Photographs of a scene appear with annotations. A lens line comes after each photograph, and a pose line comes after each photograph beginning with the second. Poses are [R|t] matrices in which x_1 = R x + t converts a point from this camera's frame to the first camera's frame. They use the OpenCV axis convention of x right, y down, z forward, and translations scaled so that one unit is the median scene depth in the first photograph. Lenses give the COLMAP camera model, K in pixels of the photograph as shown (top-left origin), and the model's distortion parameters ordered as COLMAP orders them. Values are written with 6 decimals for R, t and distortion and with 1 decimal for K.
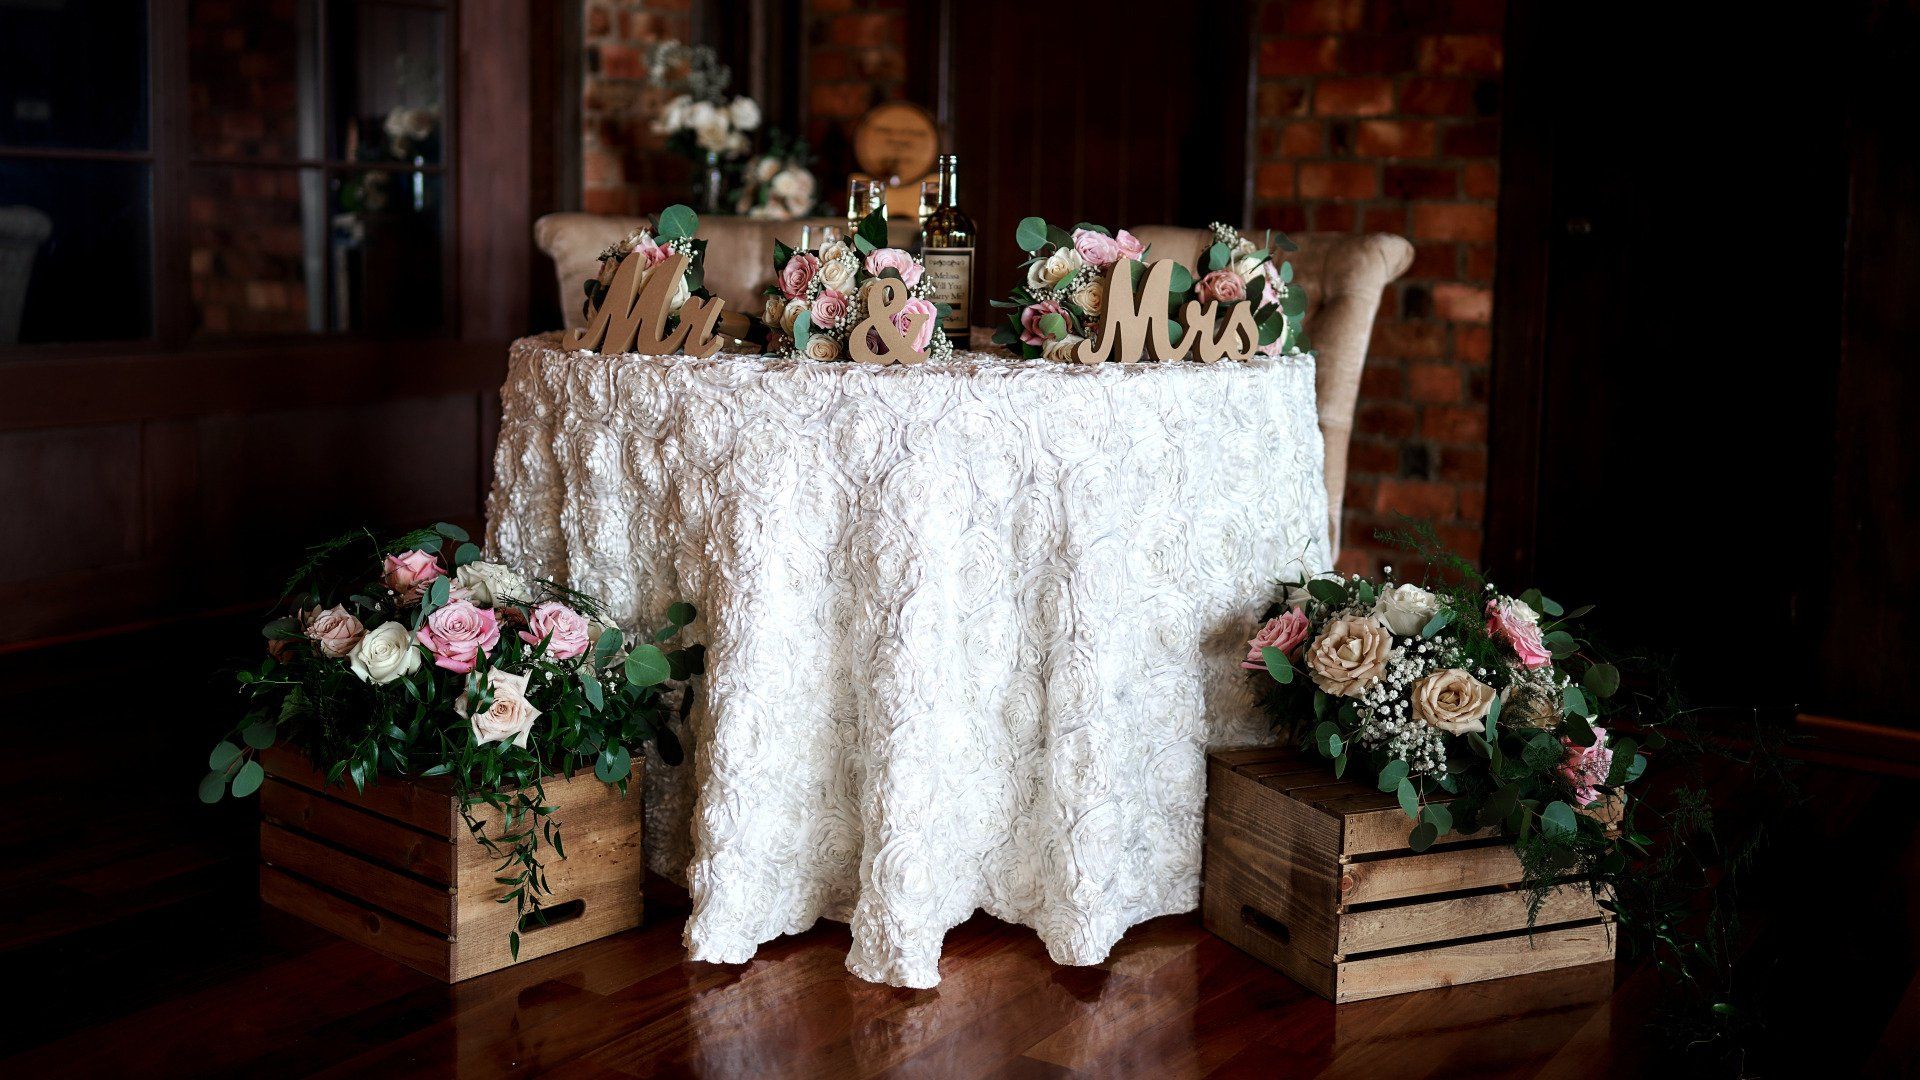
lens RADIAL K [[2170.6, 0, 954.8], [0, 2170.6, 393.2], [0, 0, 1]] dist [-0.018851, 0.000000]
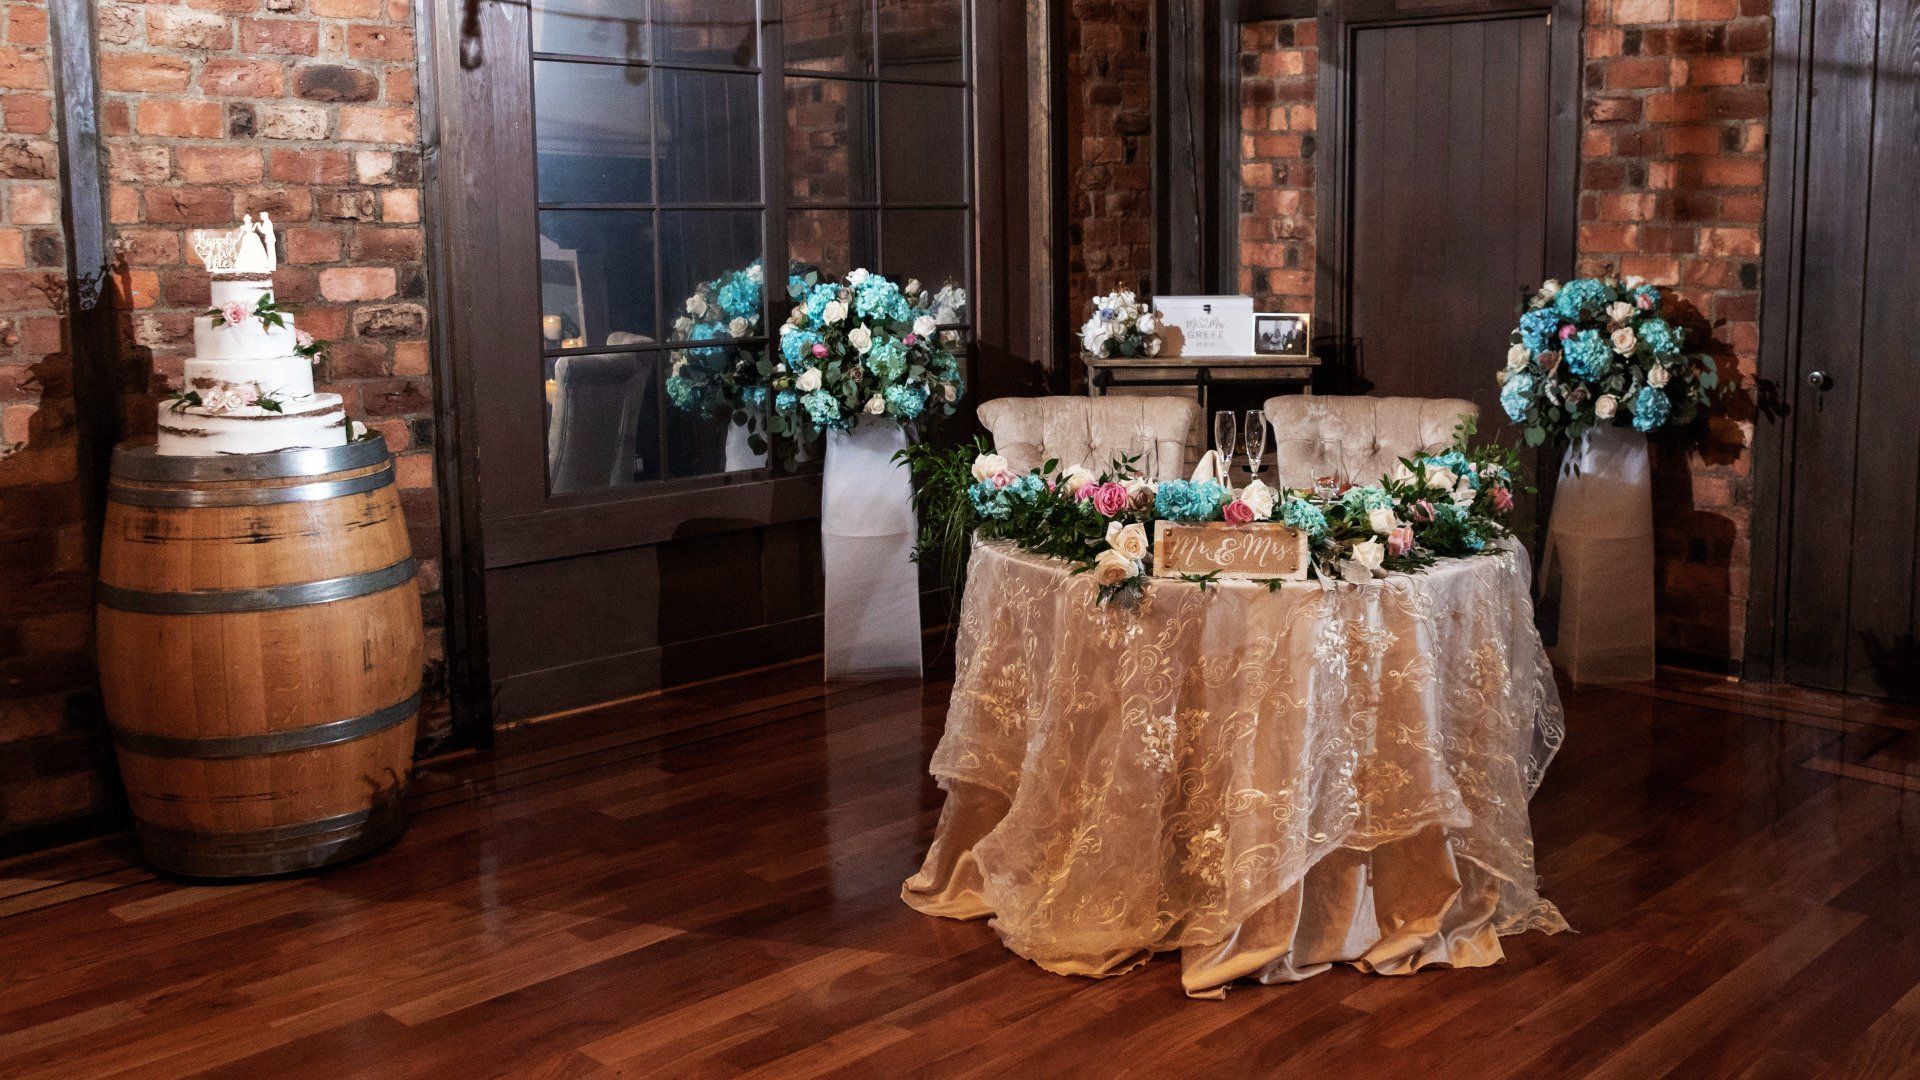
lens RADIAL K [[2170.6, 0, 1148.7], [0, 2170.6, 422.5], [0, 0, 1]] dist [-0.018851, 0.000000]
pose [[0.991268, -0.004315, -0.131789, 0.056699], [0.009246, 0.999279, 0.036831, -0.097085], [0.131535, -0.037728, 0.990593, -0.343043]]
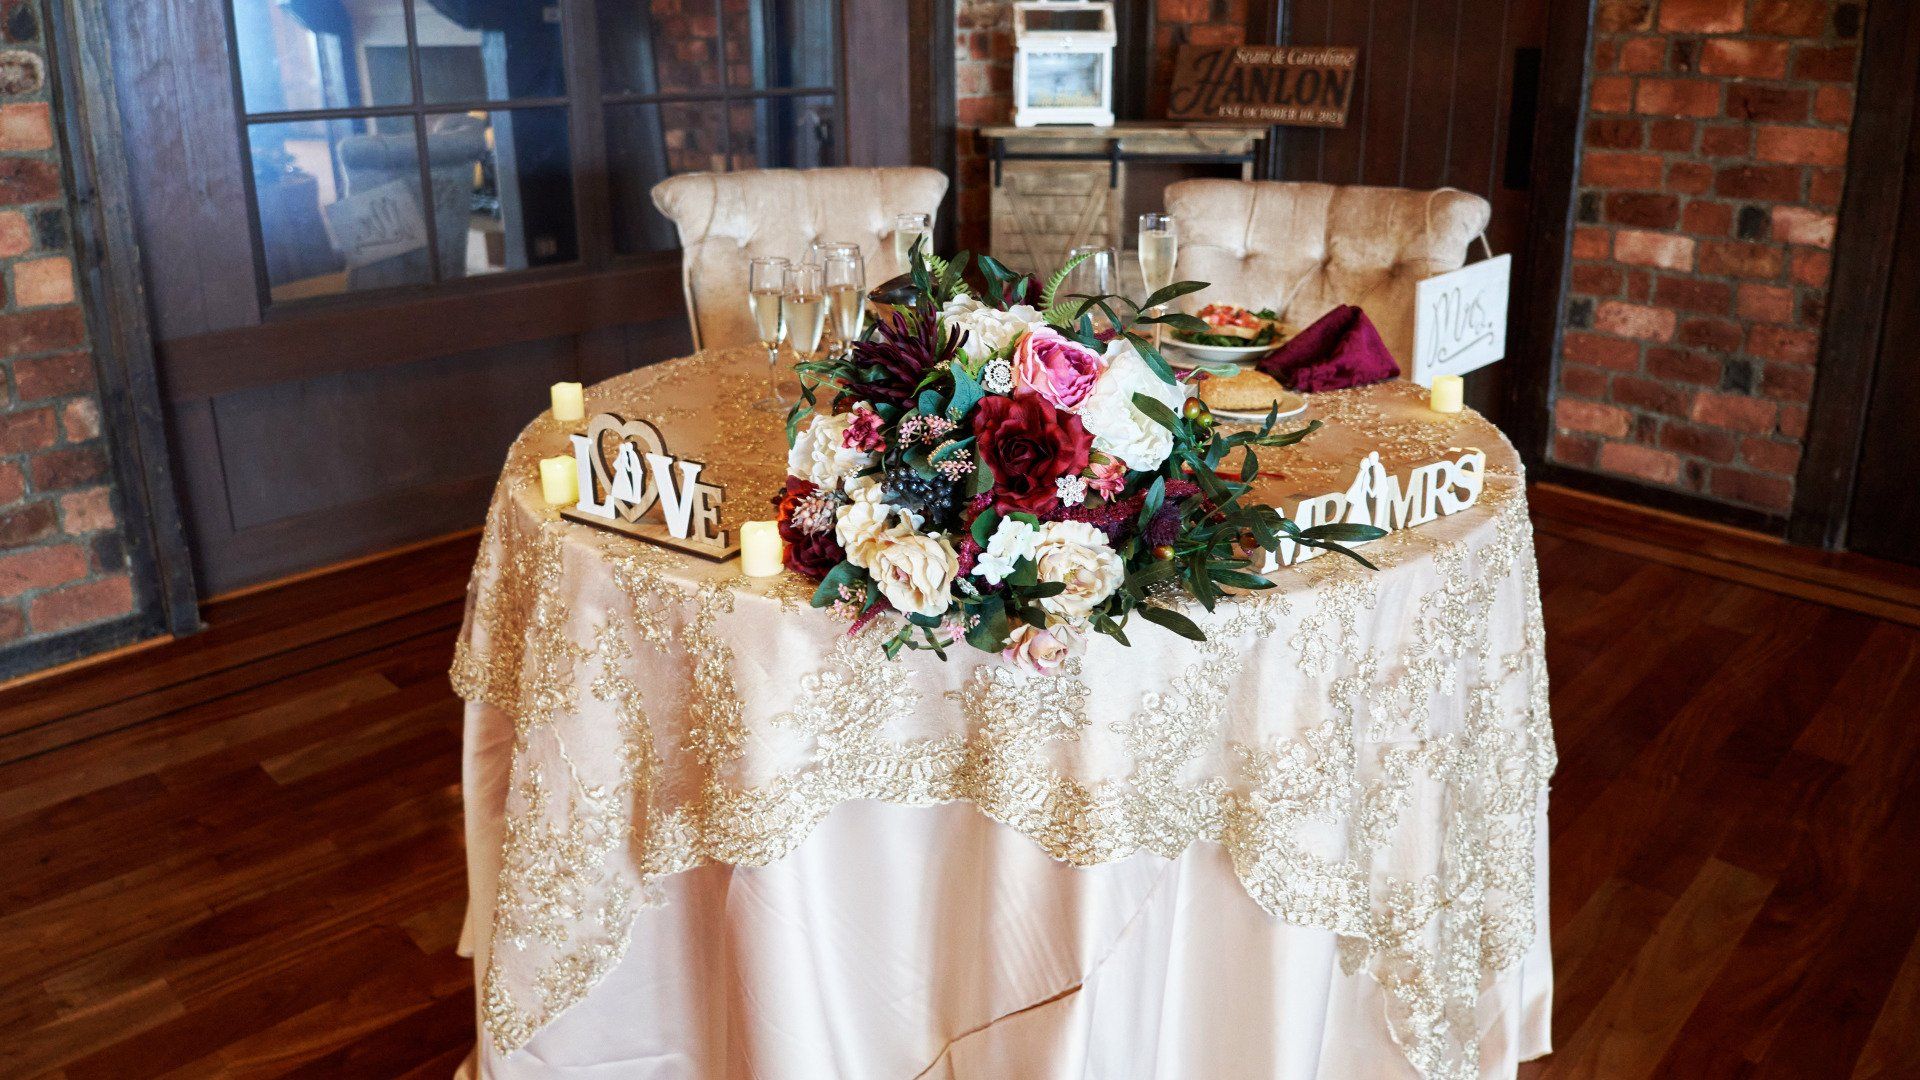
lens RADIAL K [[1396.3, 0, 917.7], [0, 1396.3, 422.4], [0, 0, 1]] dist [-0.078141, -0.009168]
pose [[0.975369, 0.032194, -0.218218, -0.028175], [0.011379, 0.980631, 0.195535, -0.077977], [0.220286, -0.193202, 0.956110, 0.288891]]
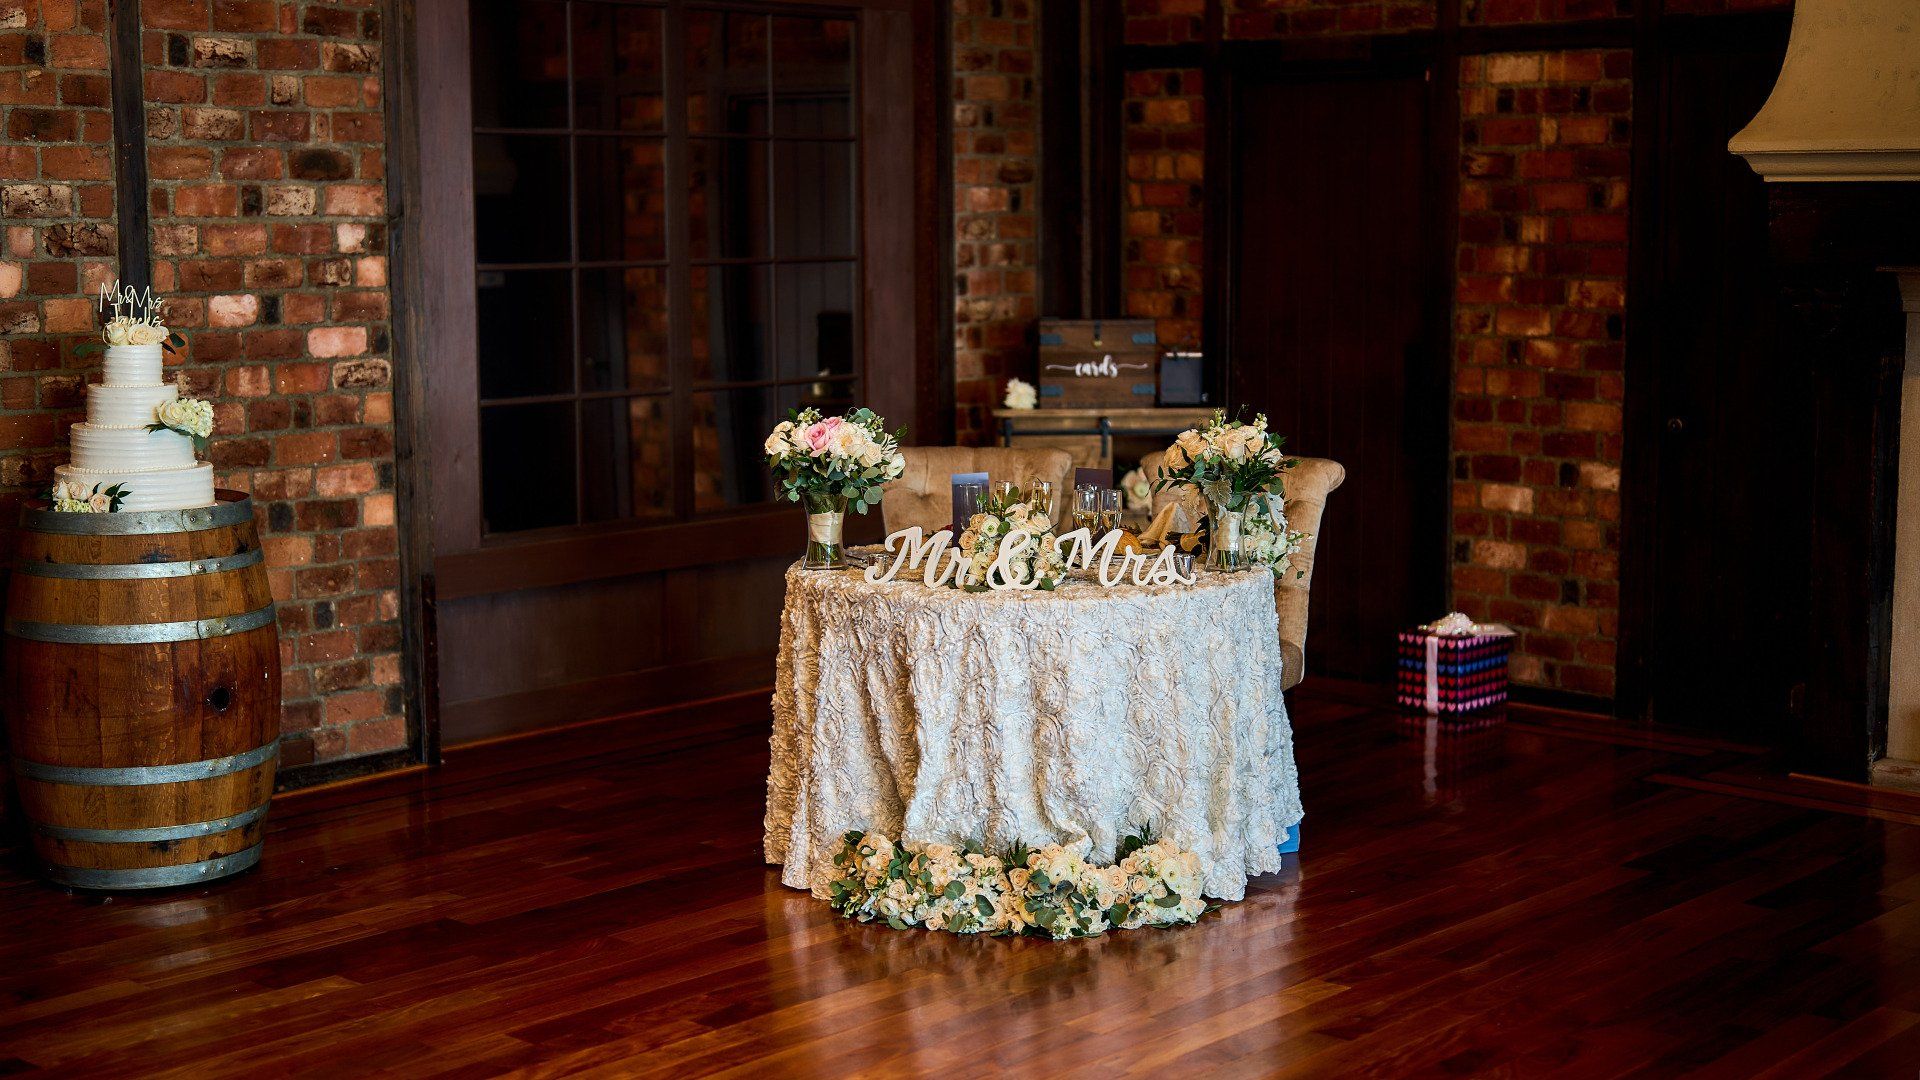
lens RADIAL K [[3386.9, 0, 893.9], [0, 3386.9, 468.0], [0, 0, 1]] dist [0.038039, 0.000000]
pose [[0.986629, -0.008561, -0.162758, 0.141331], [0.012089, 0.999713, 0.020696, -0.094832], [0.162534, -0.022387, 0.986449, -1.157985]]
